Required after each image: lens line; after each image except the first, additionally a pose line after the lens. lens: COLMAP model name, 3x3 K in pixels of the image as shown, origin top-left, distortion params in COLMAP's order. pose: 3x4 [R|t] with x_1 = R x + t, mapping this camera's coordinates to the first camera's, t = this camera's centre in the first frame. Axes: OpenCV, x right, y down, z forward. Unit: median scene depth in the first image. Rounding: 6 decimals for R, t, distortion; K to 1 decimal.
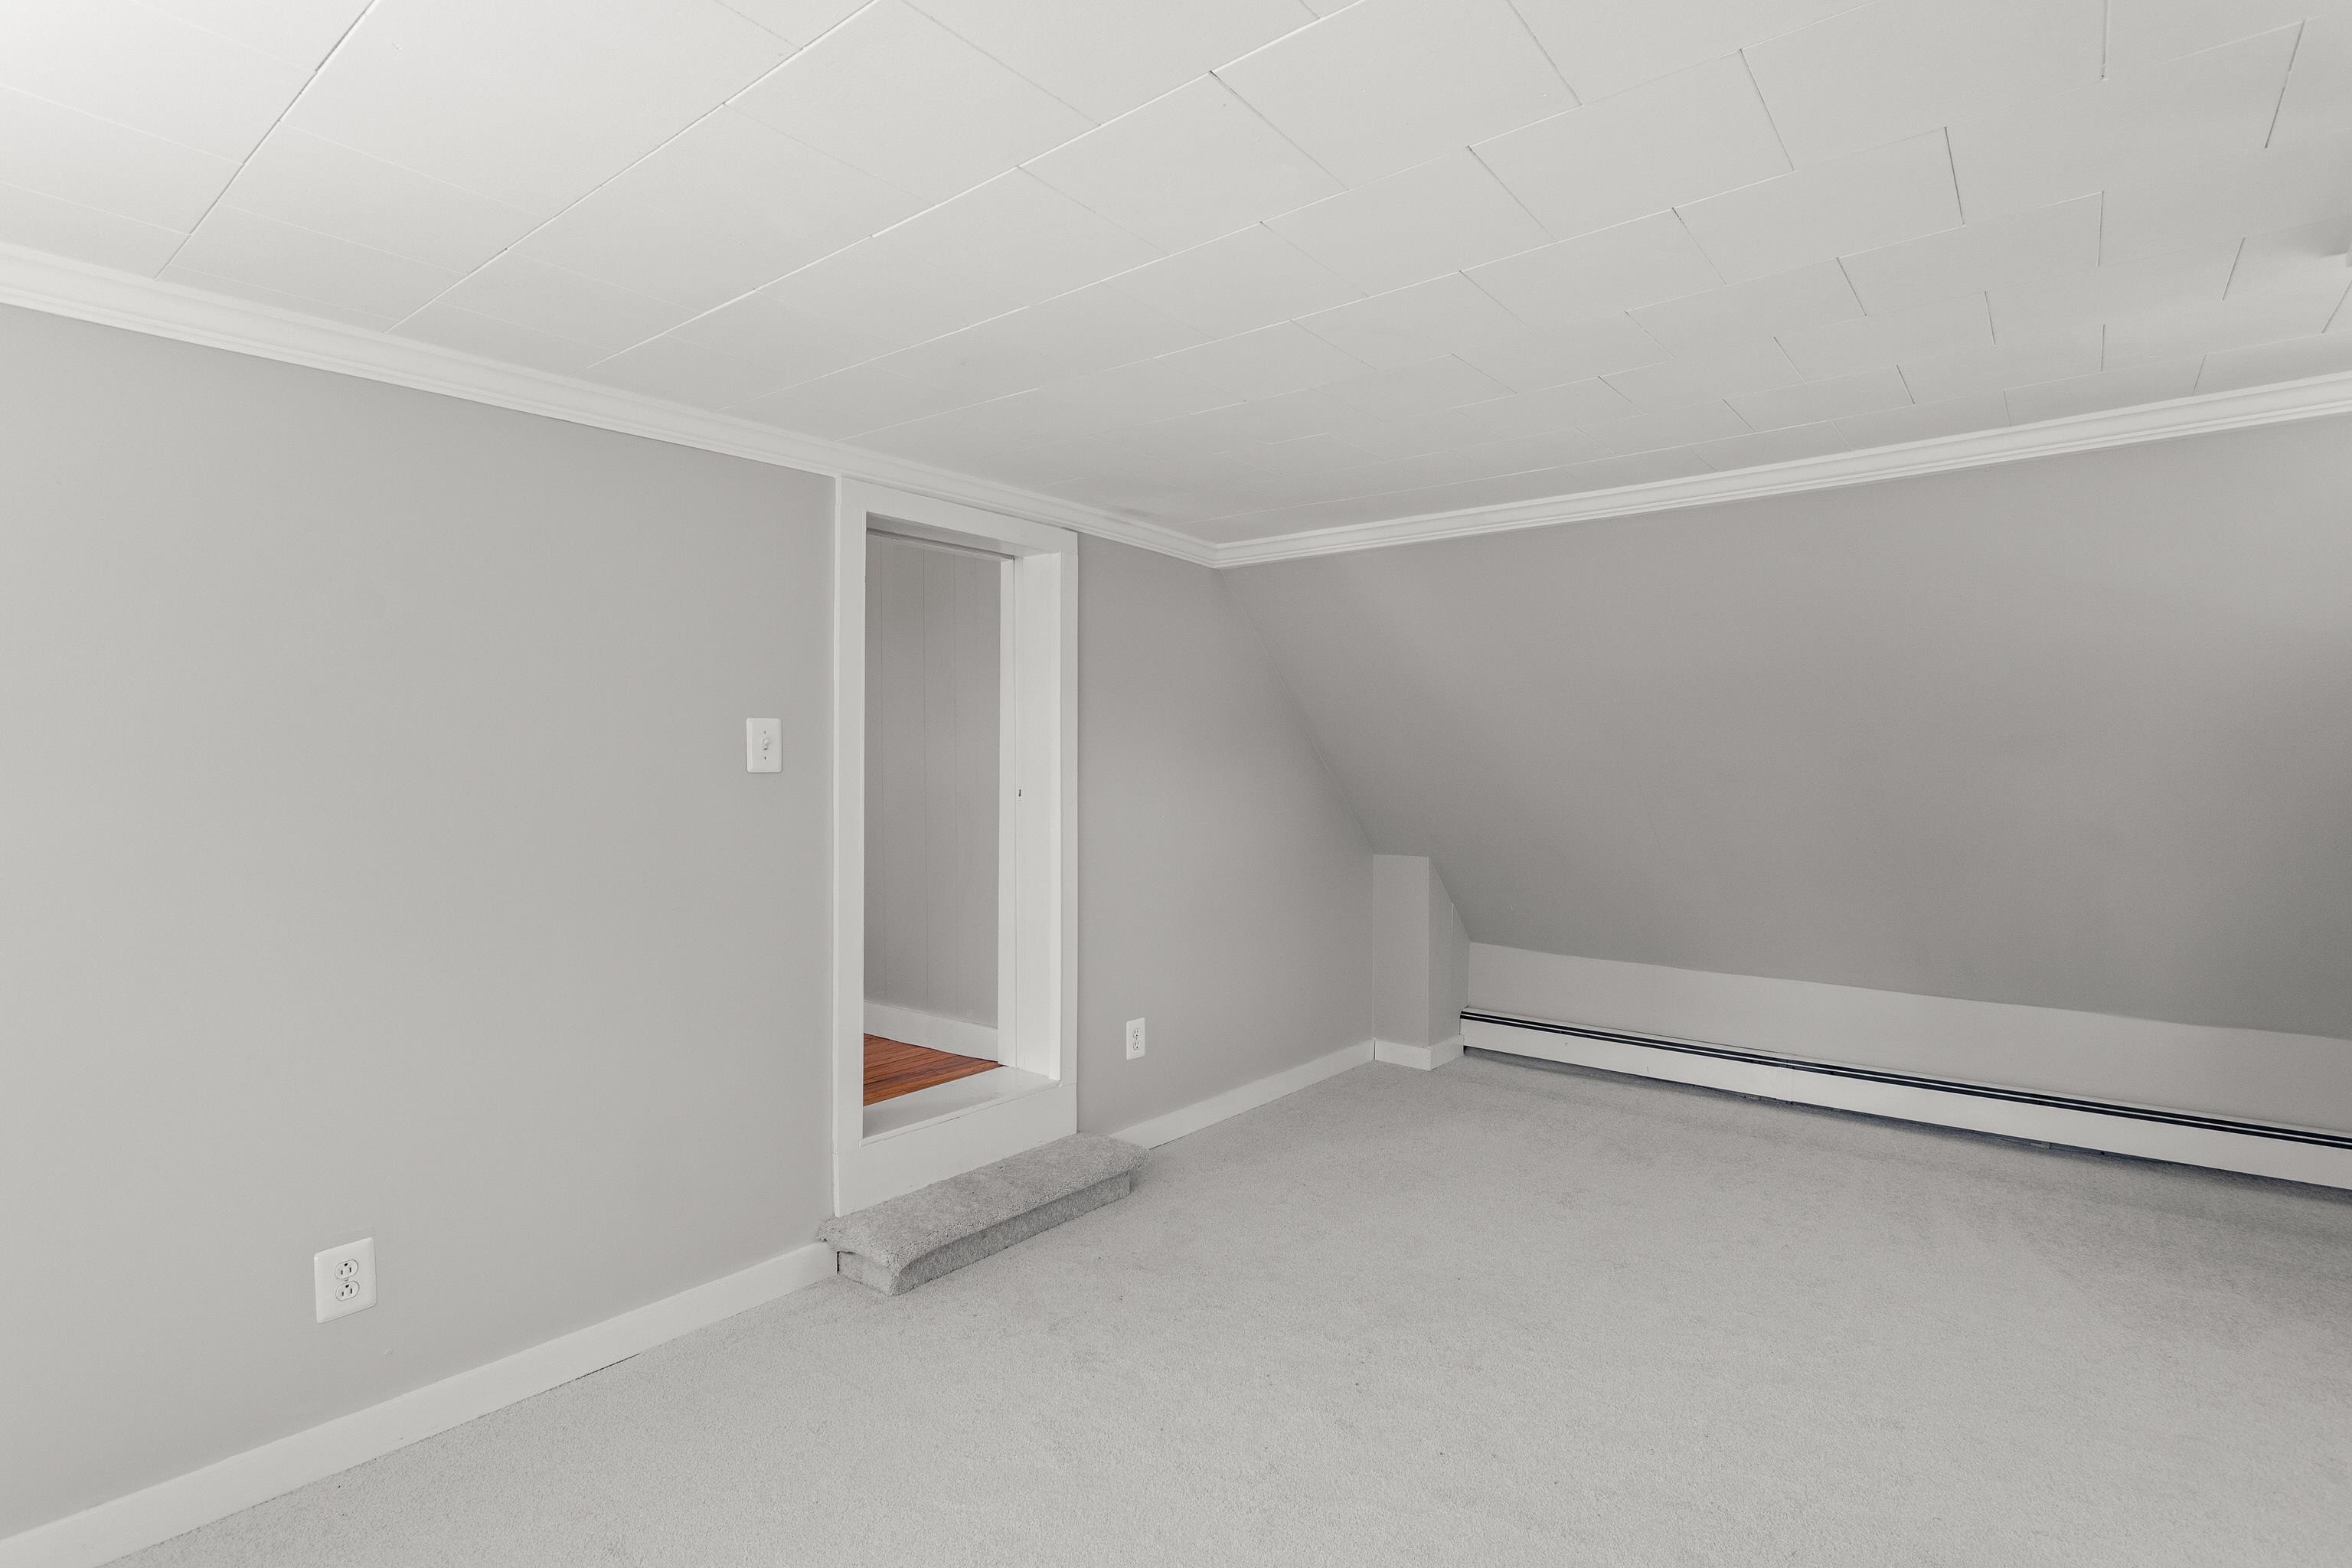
lens RADIAL K [[1112.7, 0, 1177.5], [0, 1112.7, 784.3], [0, 0, 1]] dist [0.000643, 0.001653]
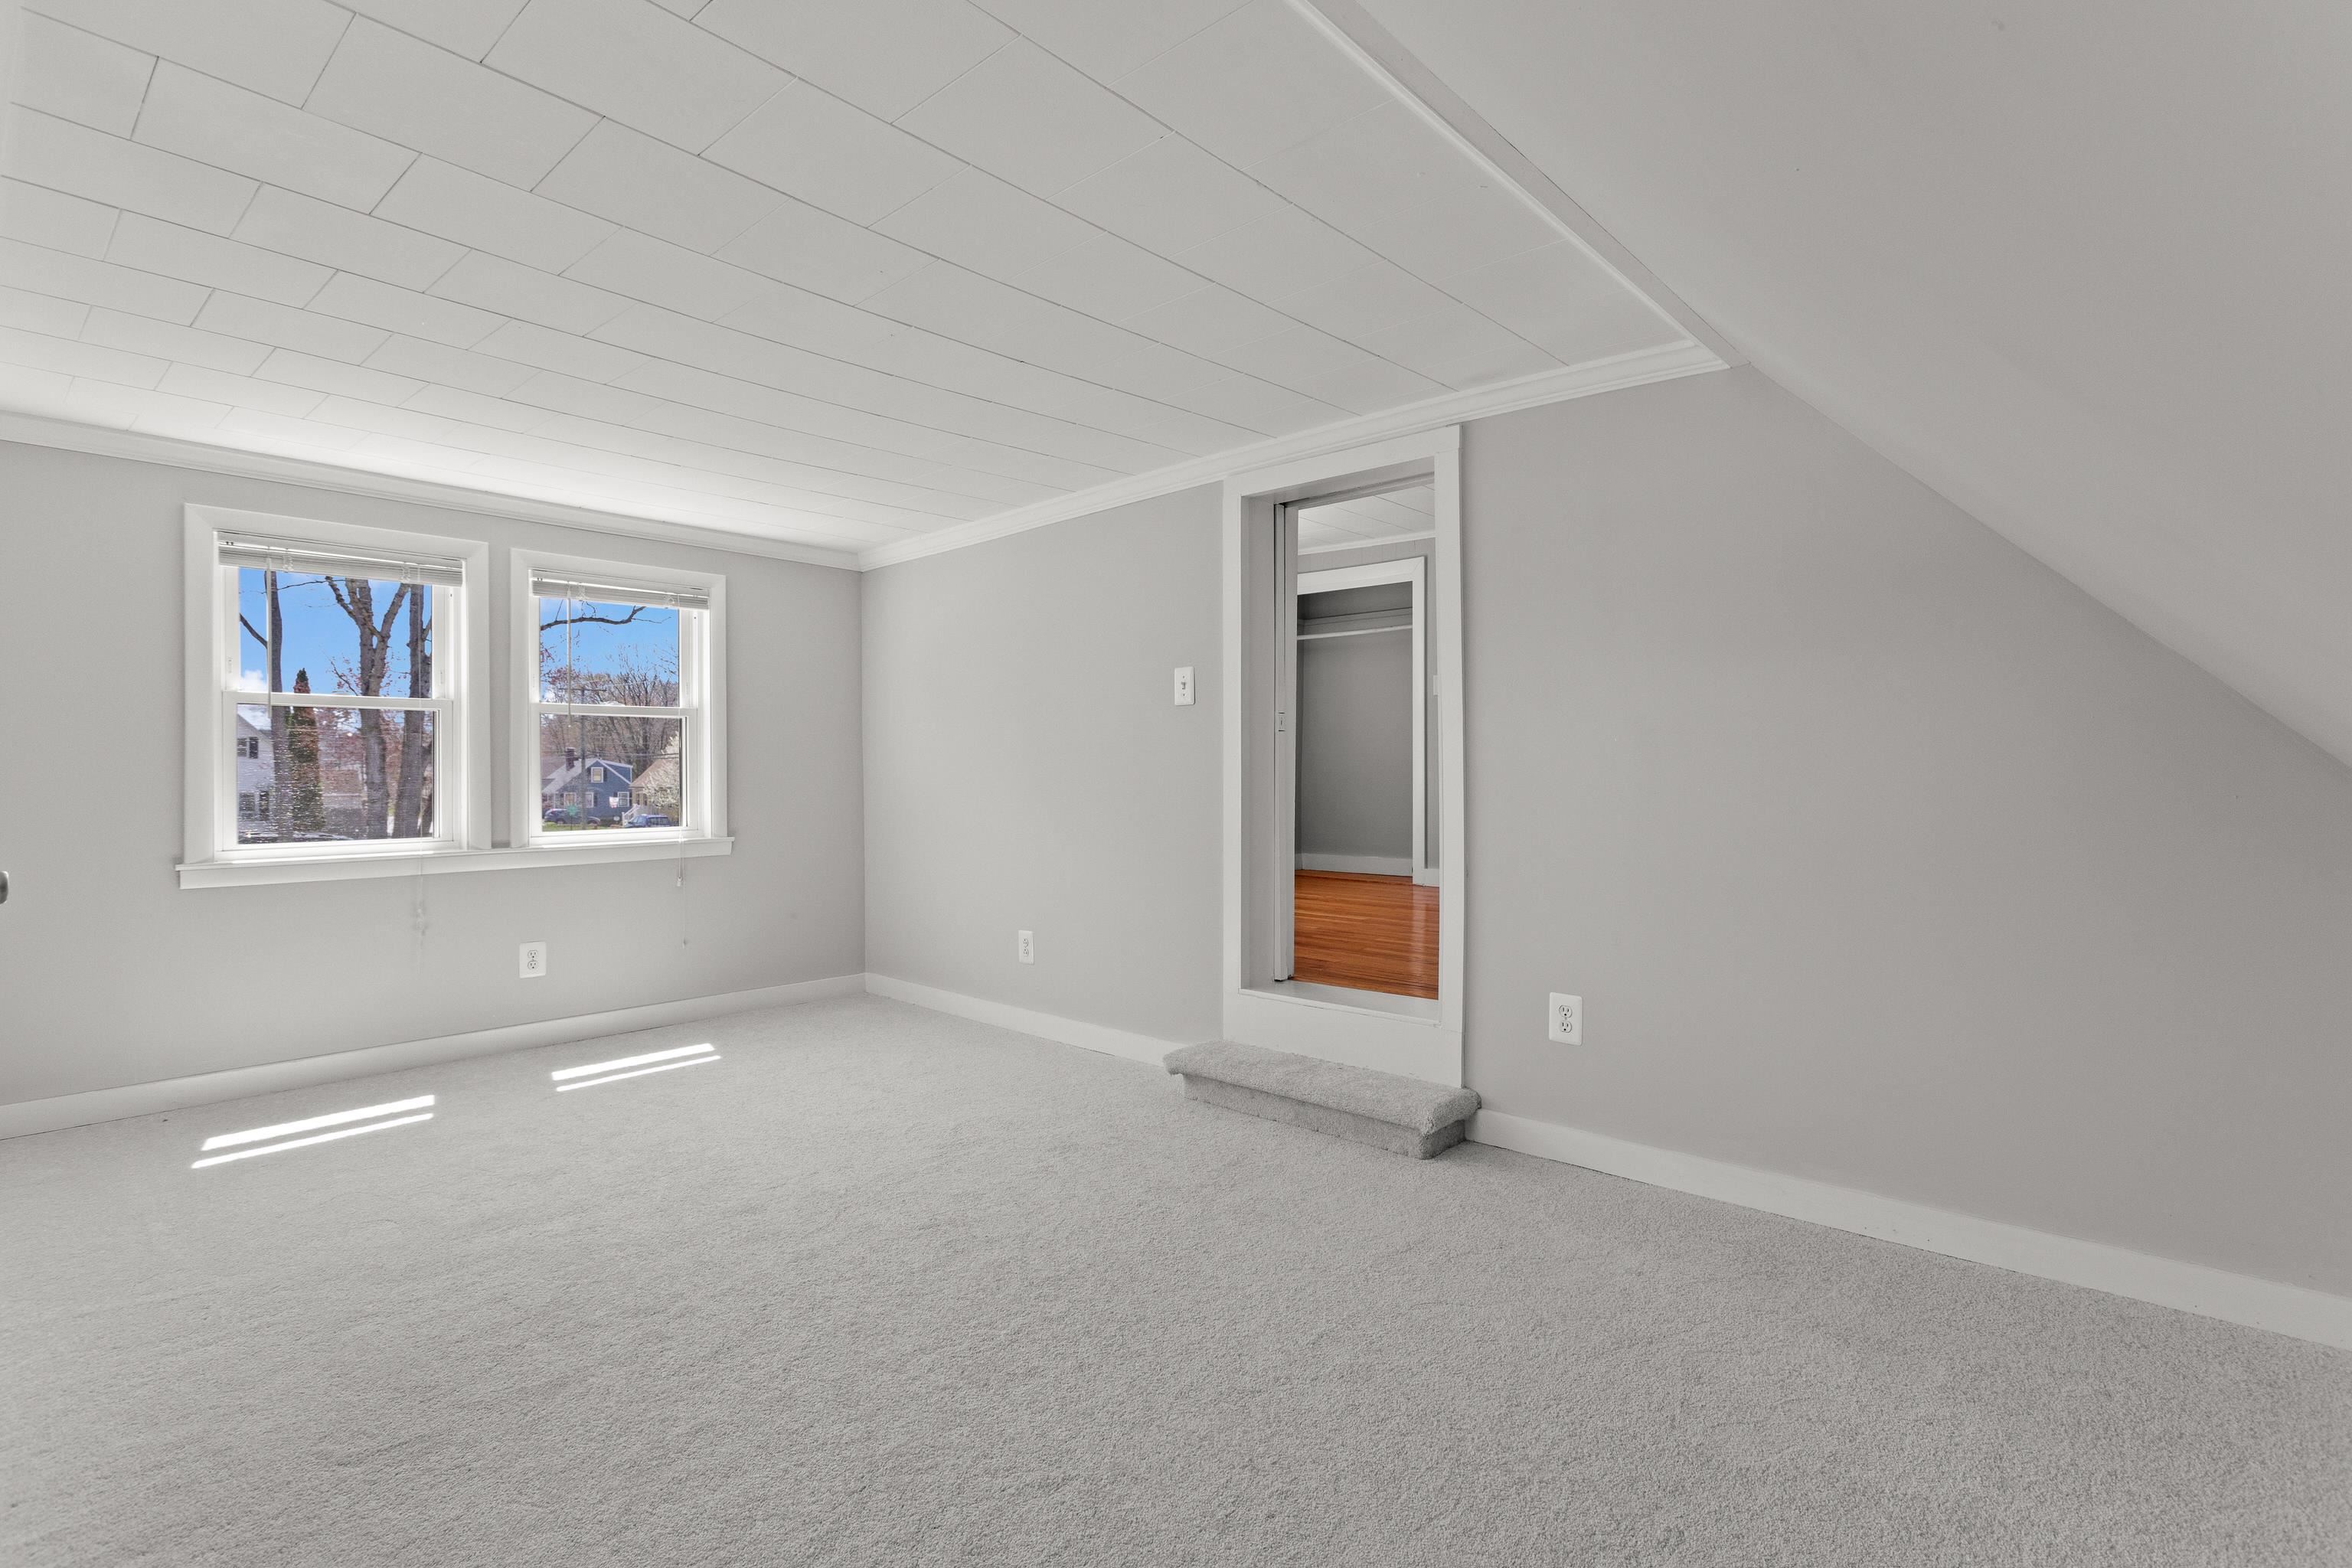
lens RADIAL K [[1112.7, 0, 1178.2], [0, 1112.7, 771.4], [0, 0, 1]] dist [0.000643, 0.001653]
pose [[-0.023112, -0.002680, -0.999729, 1.030739], [-0.008356, 0.999962, -0.002487, 0.076263], [0.999698, 0.008296, -0.023134, 0.995626]]
